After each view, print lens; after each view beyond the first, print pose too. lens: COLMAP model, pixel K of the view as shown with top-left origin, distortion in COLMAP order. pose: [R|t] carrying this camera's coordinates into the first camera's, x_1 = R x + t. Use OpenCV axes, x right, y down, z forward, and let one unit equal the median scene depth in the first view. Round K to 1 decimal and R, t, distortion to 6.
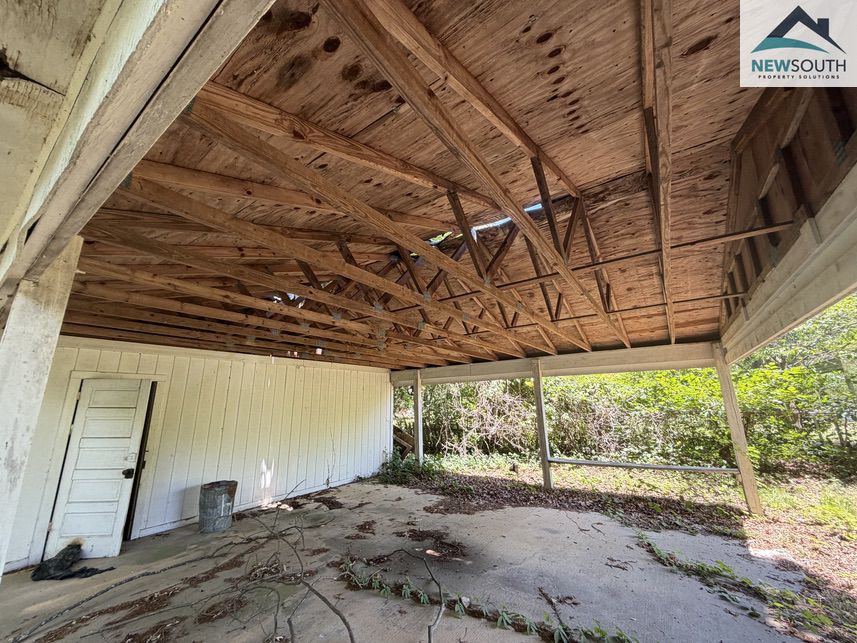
lens RADIAL K [[340.1, 0, 425.7], [0, 340.1, 321.9], [0, 0, 1]] dist [-0.001032, 0.000277]
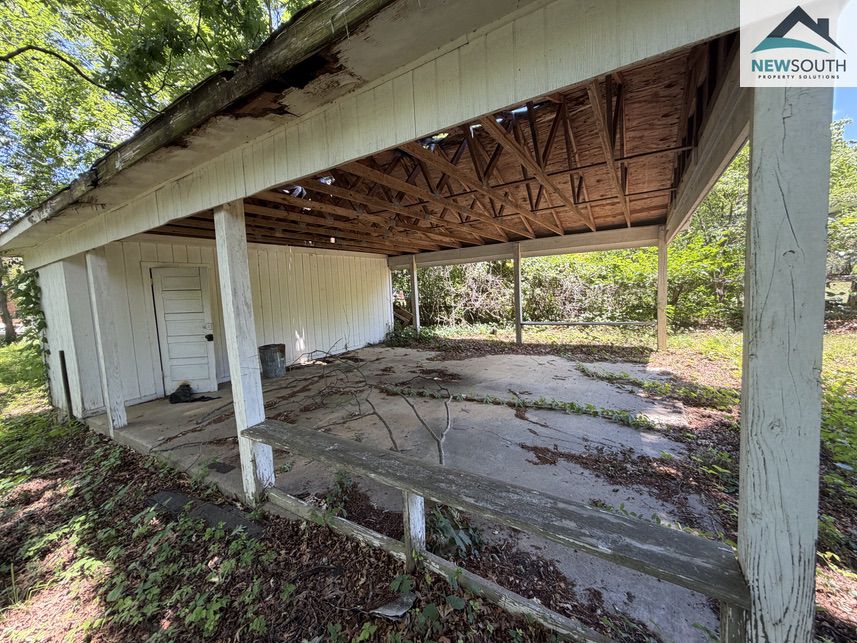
lens RADIAL K [[340.1, 0, 425.7], [0, 340.1, 321.9], [0, 0, 1]] dist [-0.001032, 0.000277]
pose [[0.998166, -0.035021, 0.049373, -0.065072], [0.017081, 0.945454, 0.325308, -0.022185], [-0.058073, -0.323868, 0.944318, -0.202085]]
